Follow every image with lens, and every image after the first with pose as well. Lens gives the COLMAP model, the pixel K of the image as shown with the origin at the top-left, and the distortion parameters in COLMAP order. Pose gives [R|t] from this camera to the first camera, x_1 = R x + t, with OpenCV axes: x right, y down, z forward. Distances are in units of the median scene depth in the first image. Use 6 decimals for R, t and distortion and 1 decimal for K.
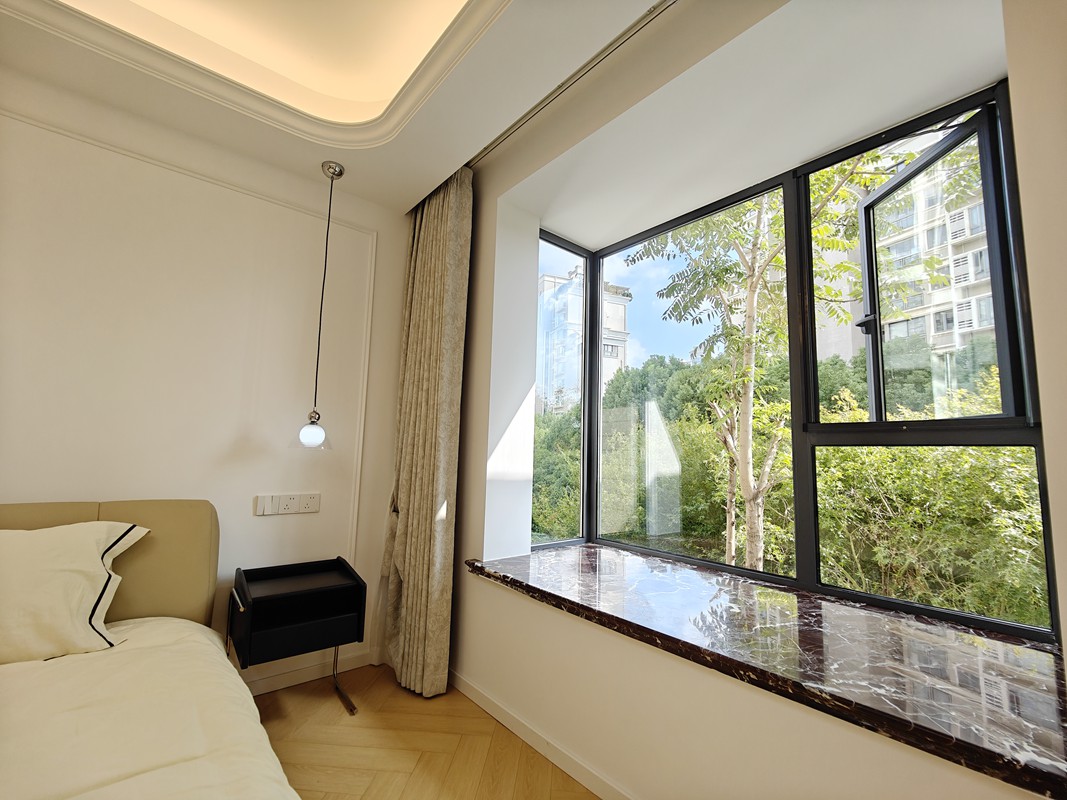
lens RADIAL K [[466.1, 0, 535.8], [0, 466.1, 403.3], [0, 0, 1]] dist [0.007067, -0.000296]
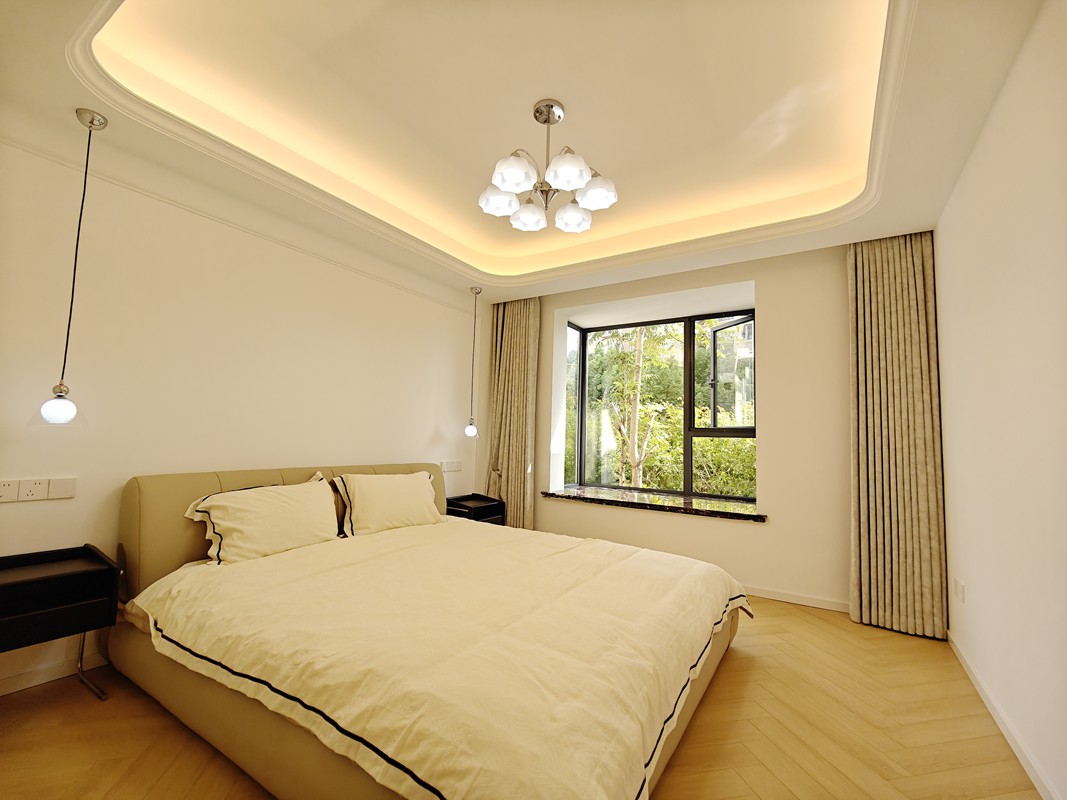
lens RADIAL K [[466.1, 0, 531.6], [0, 466.1, 400.0], [0, 0, 1]] dist [0.007067, -0.000296]
pose [[0.957427, 0.023362, 0.287729, -0.741374], [-0.033573, 0.998968, 0.030605, -0.119908], [-0.286717, -0.038962, 0.957223, -0.875442]]
